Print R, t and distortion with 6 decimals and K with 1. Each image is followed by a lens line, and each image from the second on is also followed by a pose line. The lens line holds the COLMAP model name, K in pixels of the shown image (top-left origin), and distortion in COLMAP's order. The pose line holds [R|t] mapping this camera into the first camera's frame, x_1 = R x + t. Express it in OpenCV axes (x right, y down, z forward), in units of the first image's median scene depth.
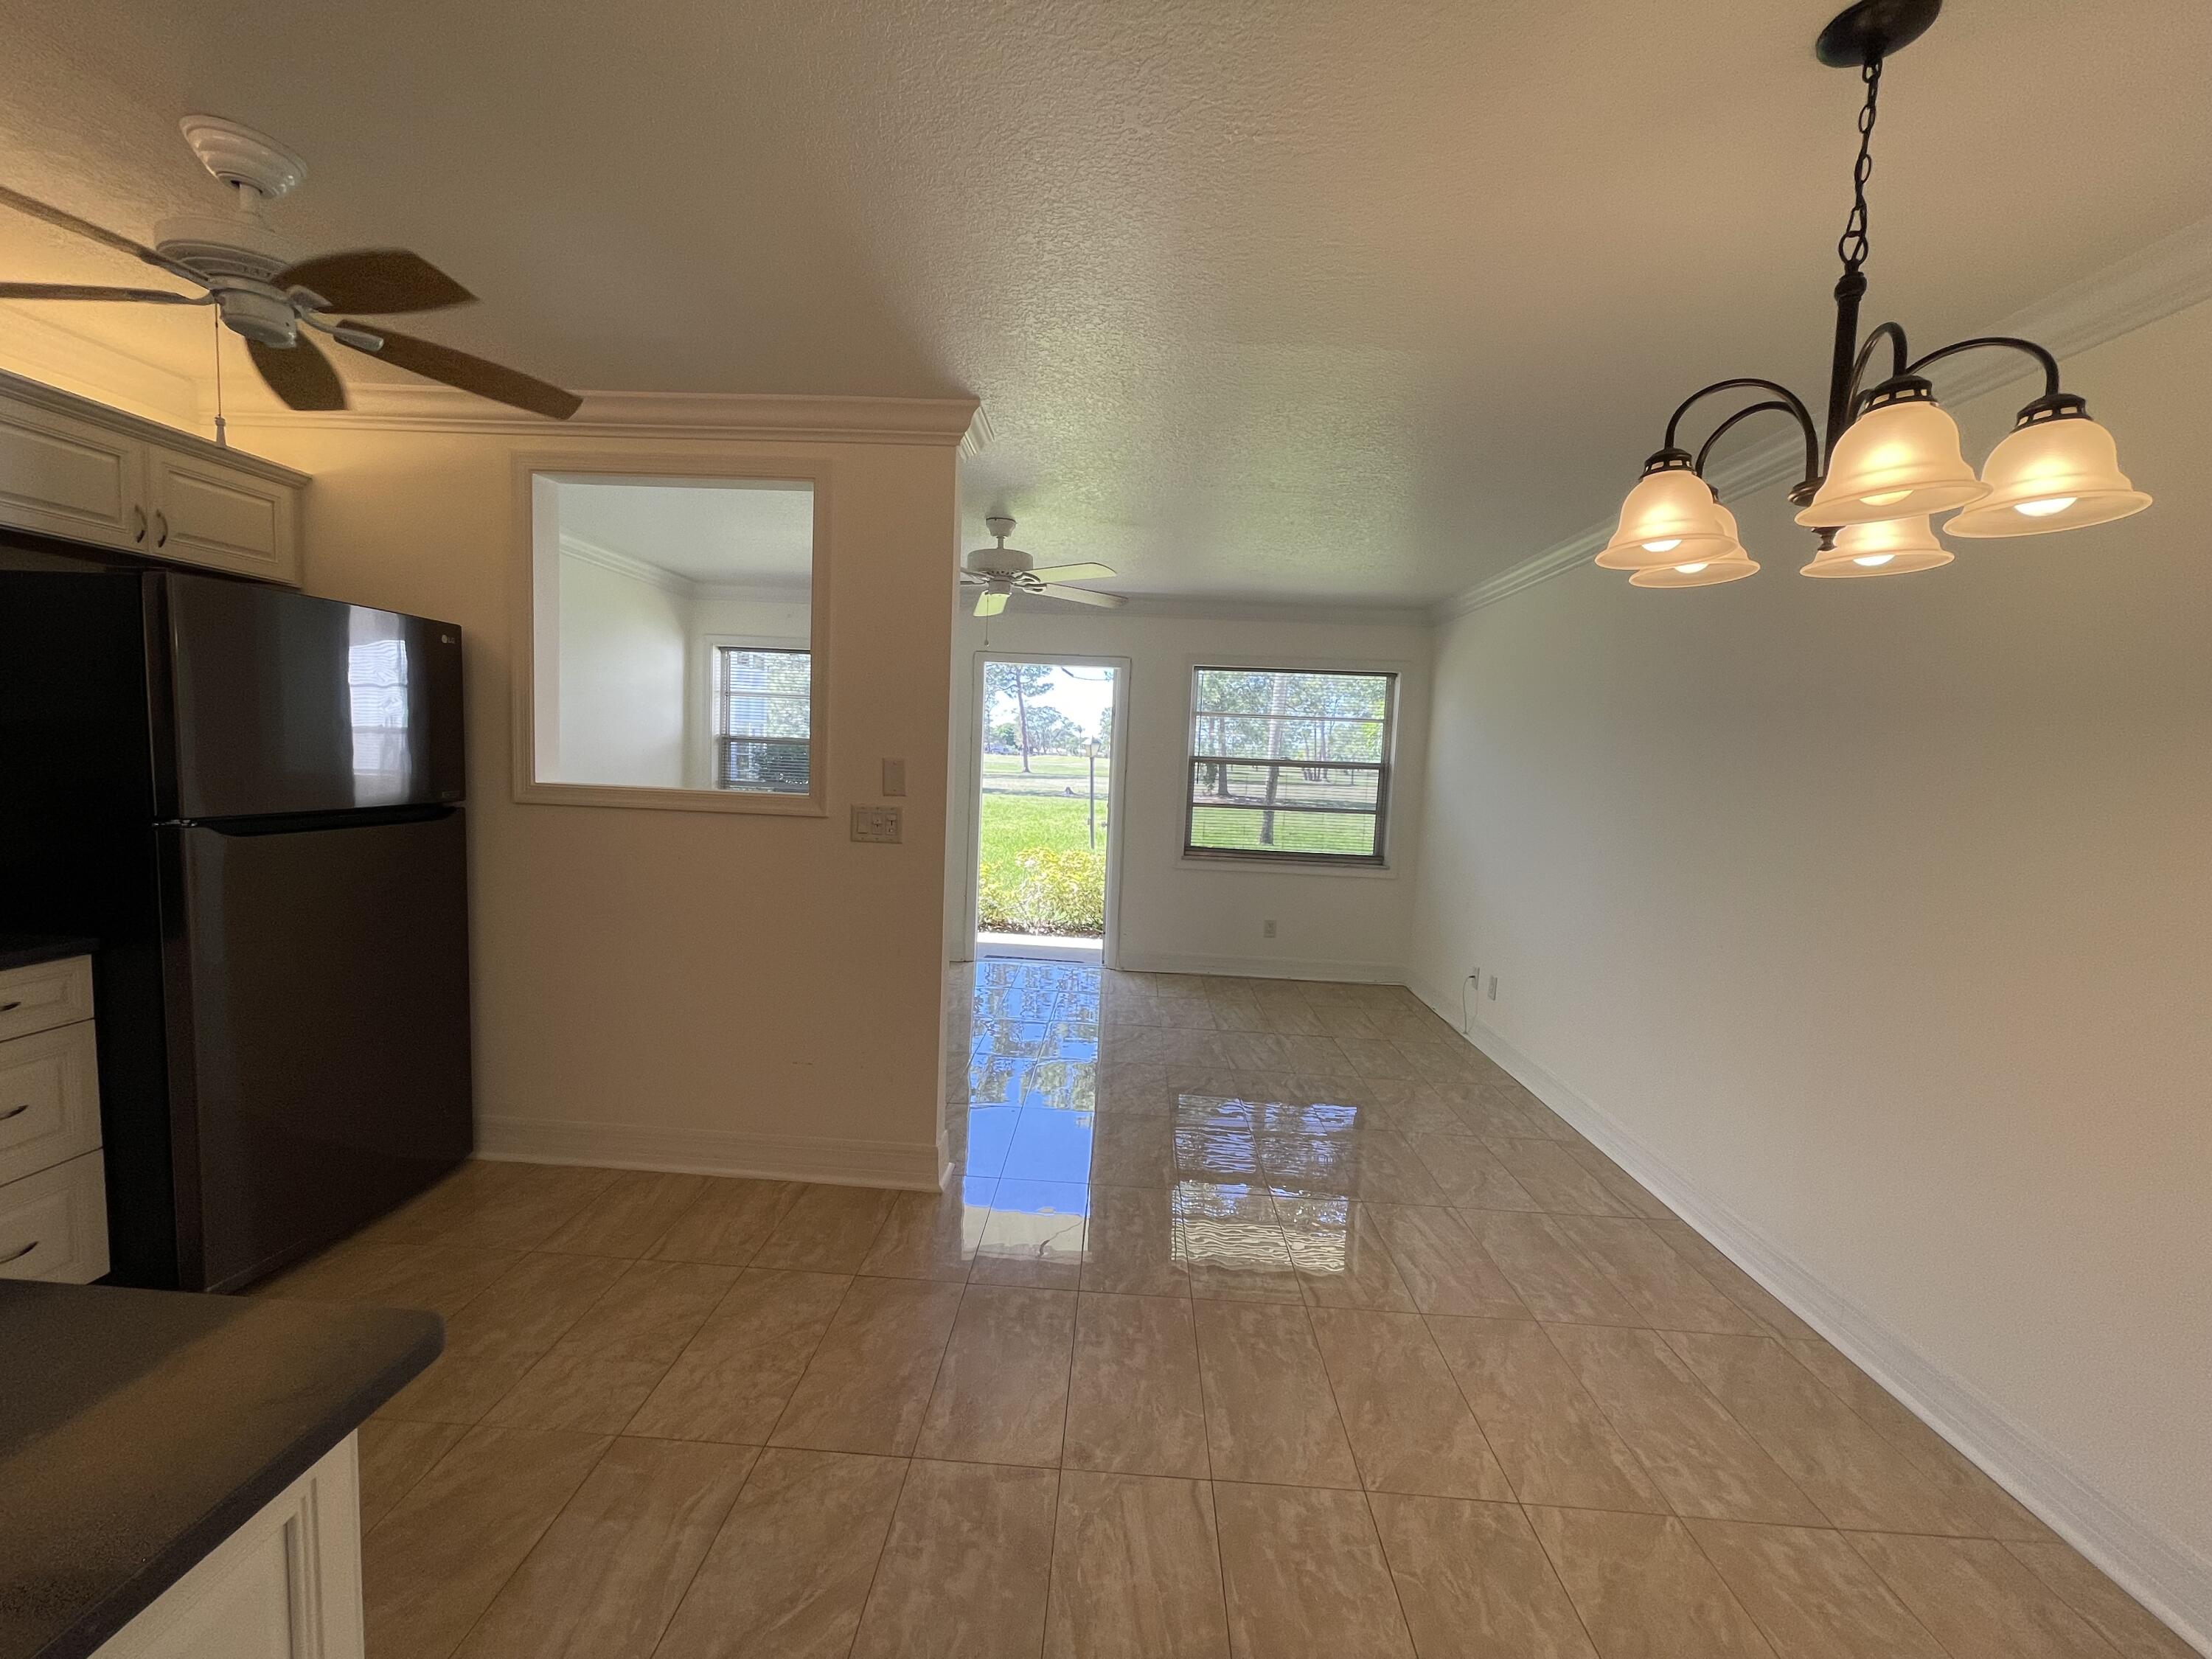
lens RADIAL K [[878.8, 0, 1102.1], [0, 878.8, 827.3], [0, 0, 1]] dist [-0.000110, 0.000016]
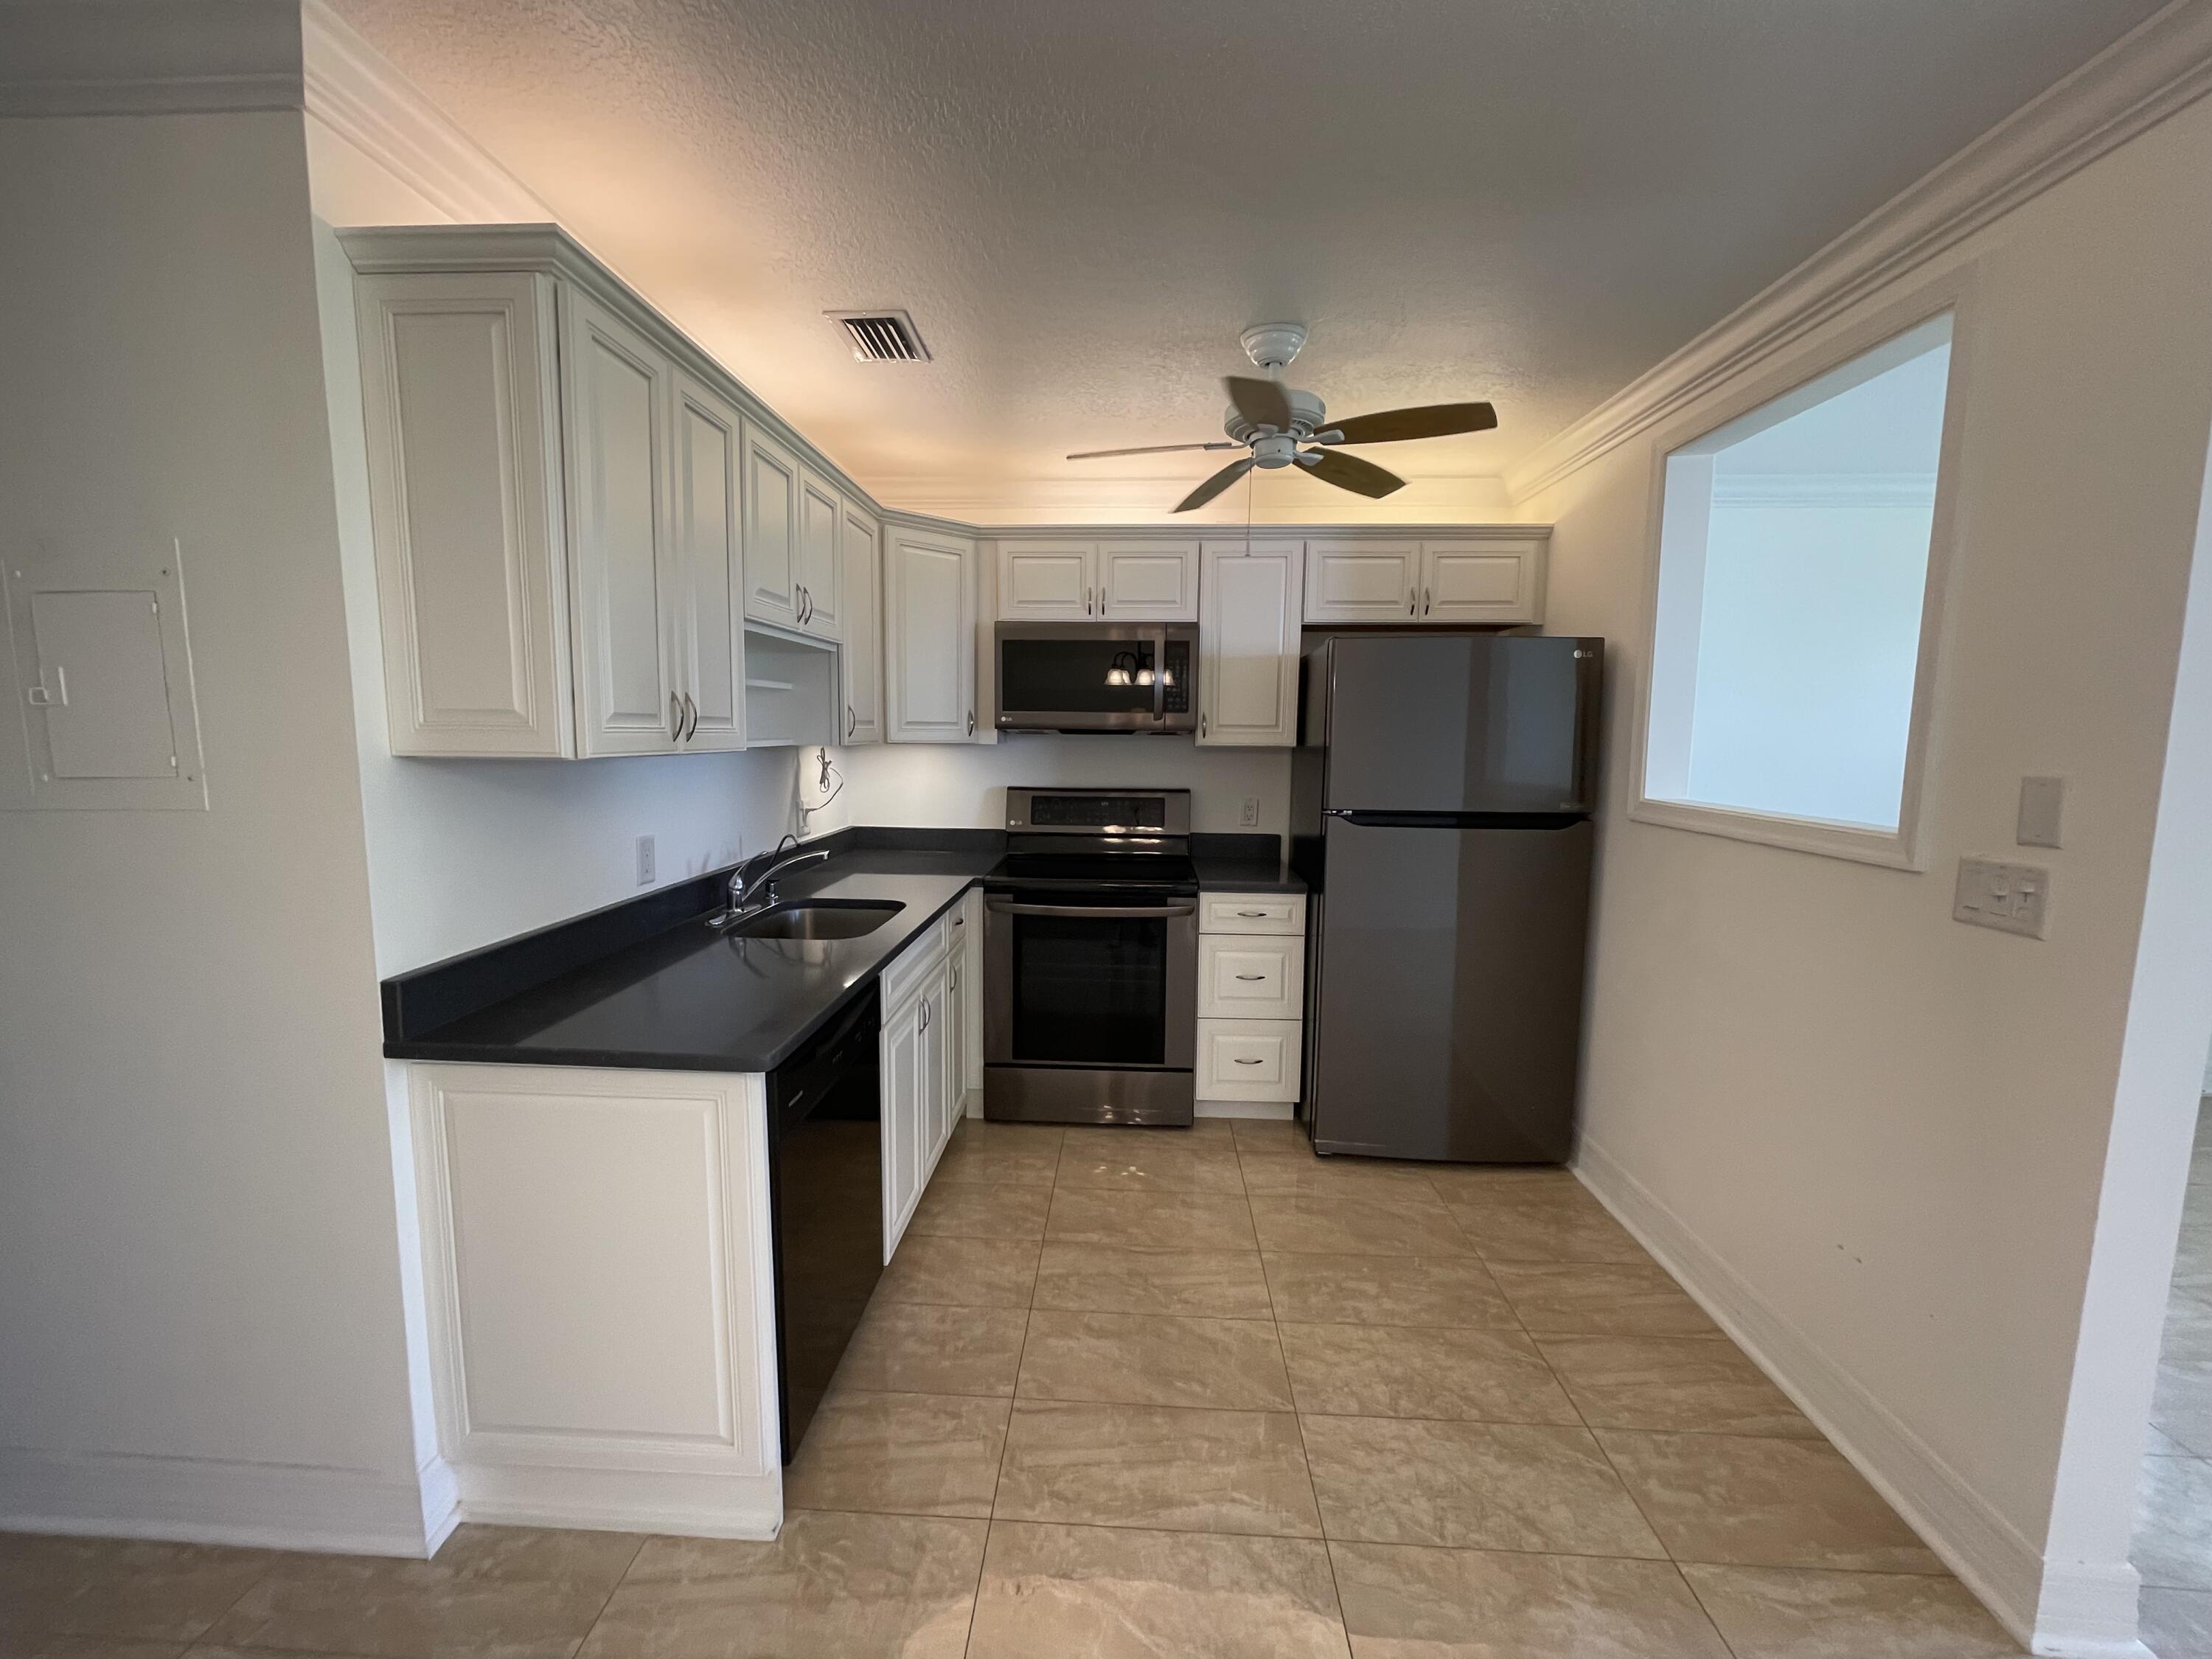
lens RADIAL K [[897.3, 0, 1094.8], [0, 897.3, 829.4], [0, 0, 1]] dist [-0.002546, -0.000160]
pose [[-0.016438, 0.069619, -0.997438, 0.303118], [-0.088295, 0.993575, 0.070805, -0.034913], [0.995959, 0.089233, -0.010186, 0.454360]]
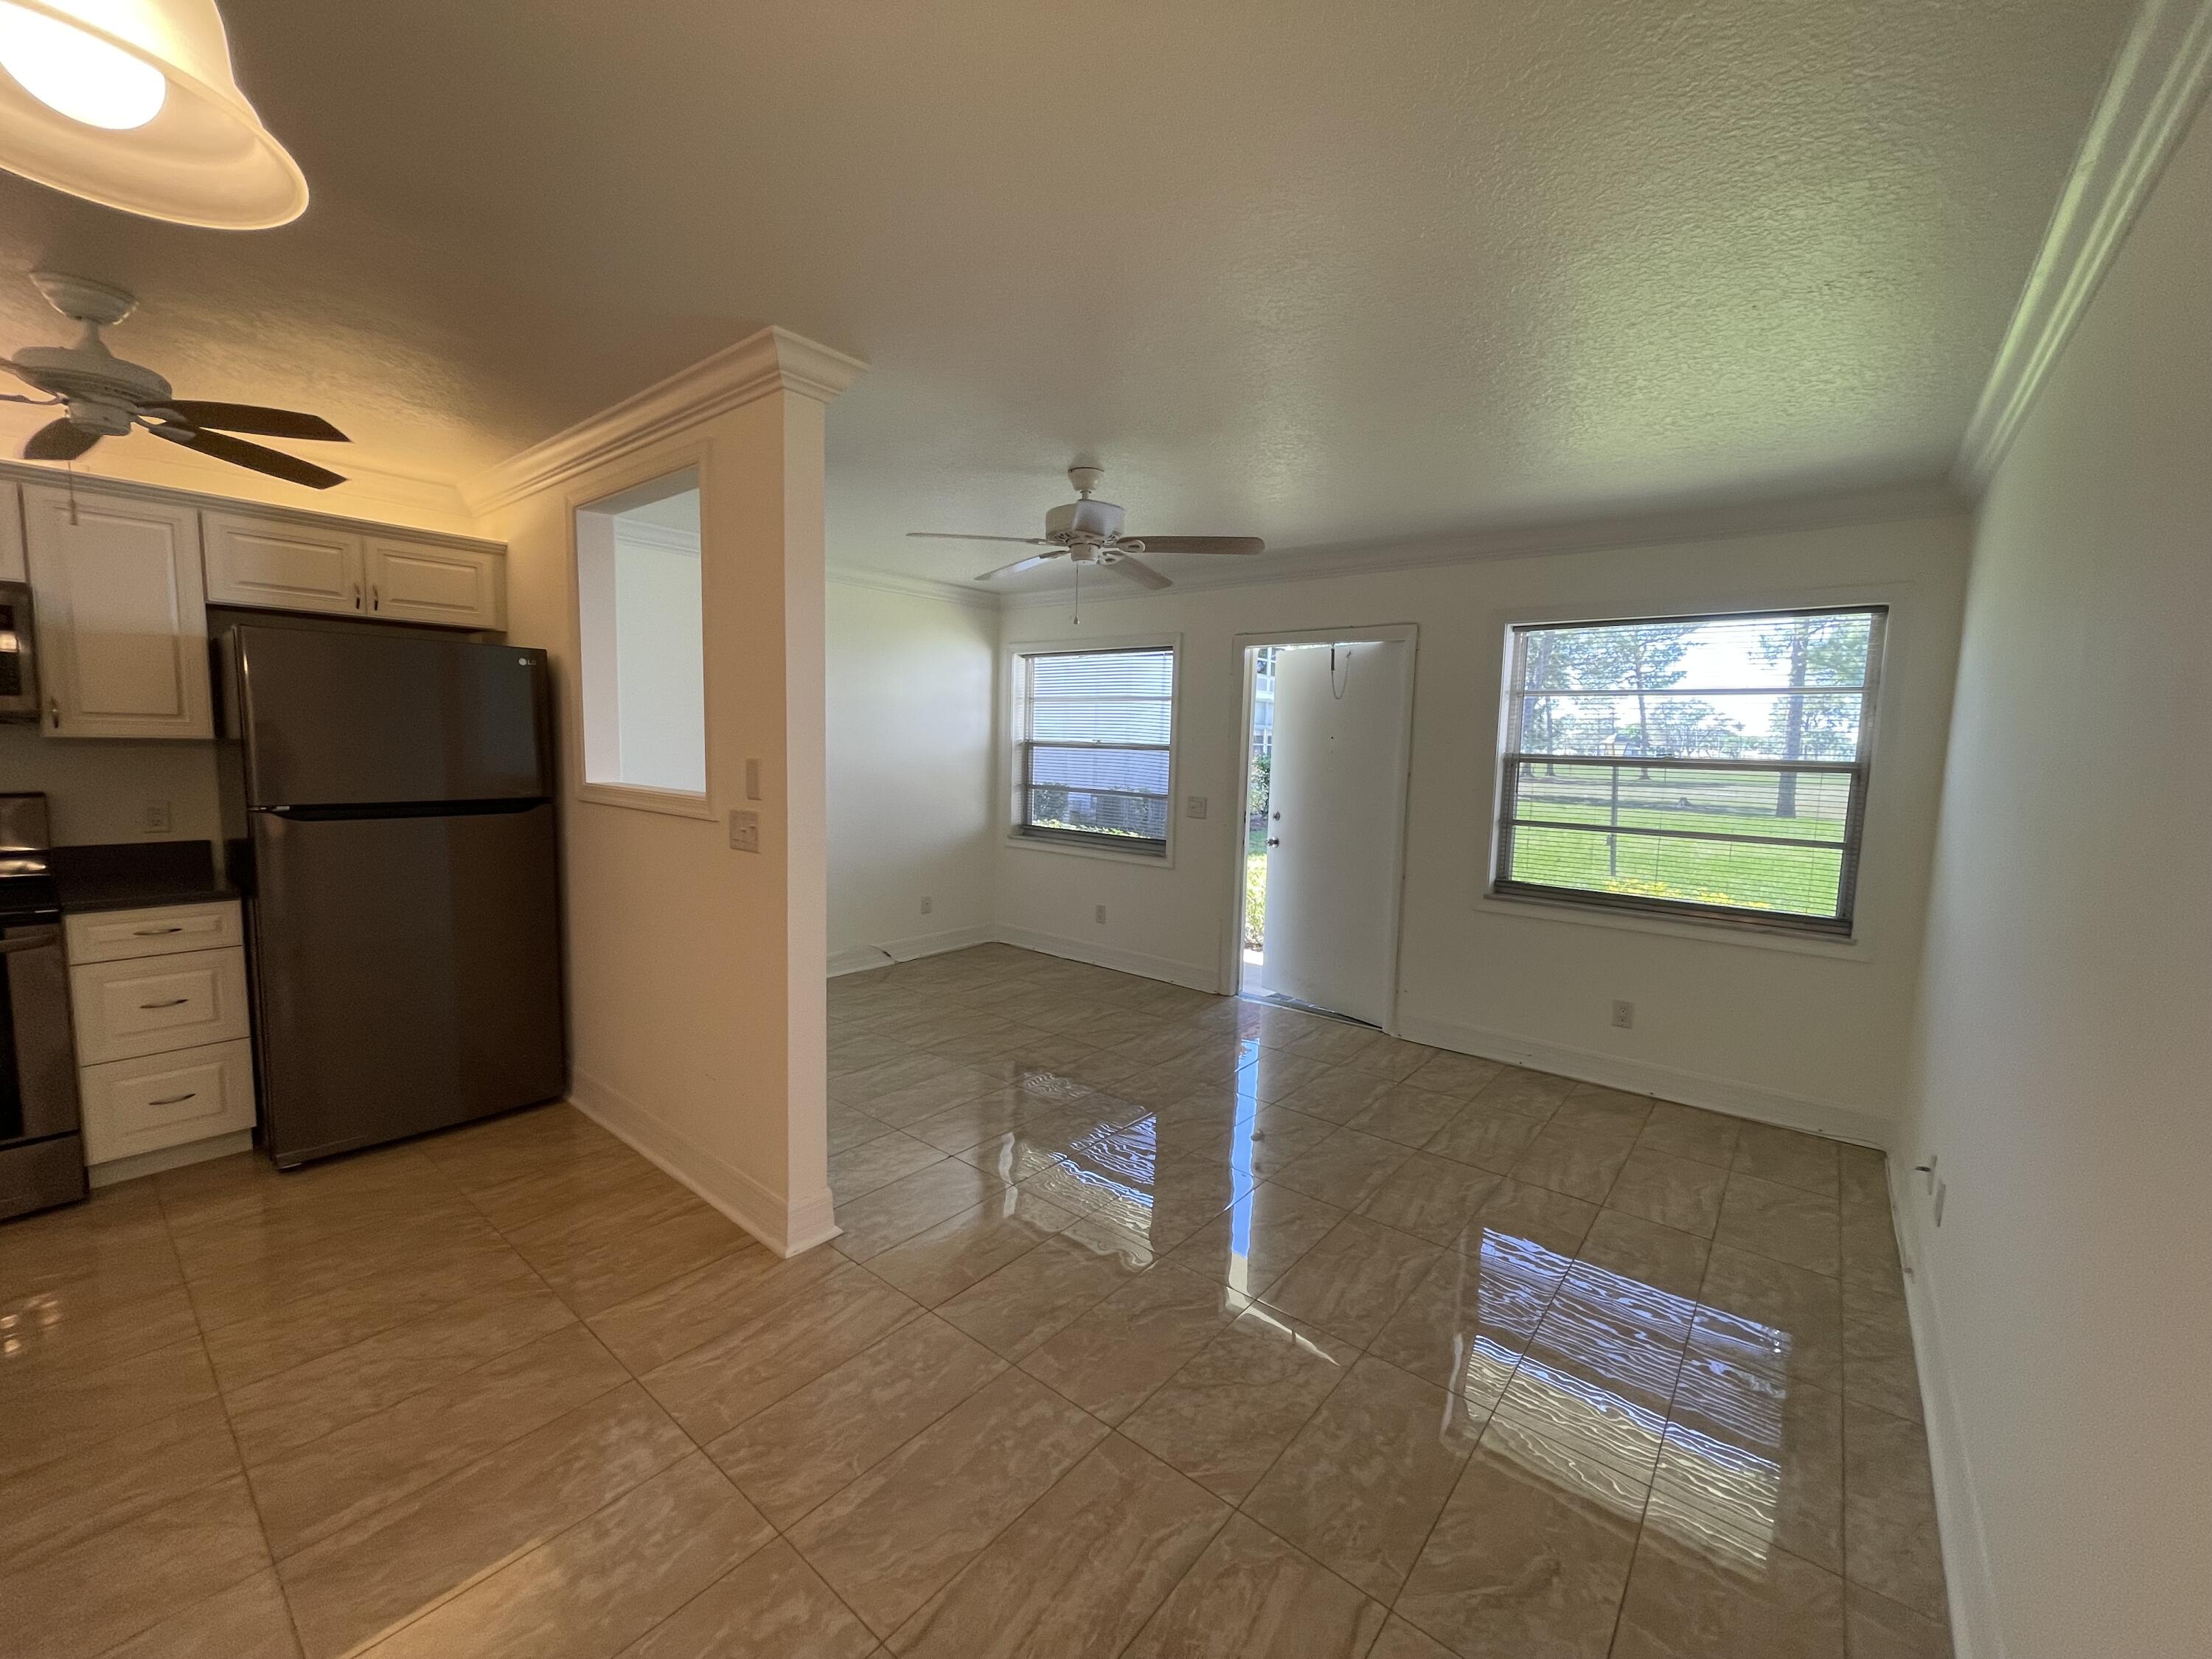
lens RADIAL K [[887.5, 0, 1113.7], [0, 887.5, 834.1], [0, 0, 1]] dist [-0.002406, -0.001254]
pose [[0.796985, 0.040632, -0.602630, 0.606086], [-0.040733, 0.999079, 0.013492, -0.028363], [0.602623, 0.013794, 0.797906, 0.508238]]
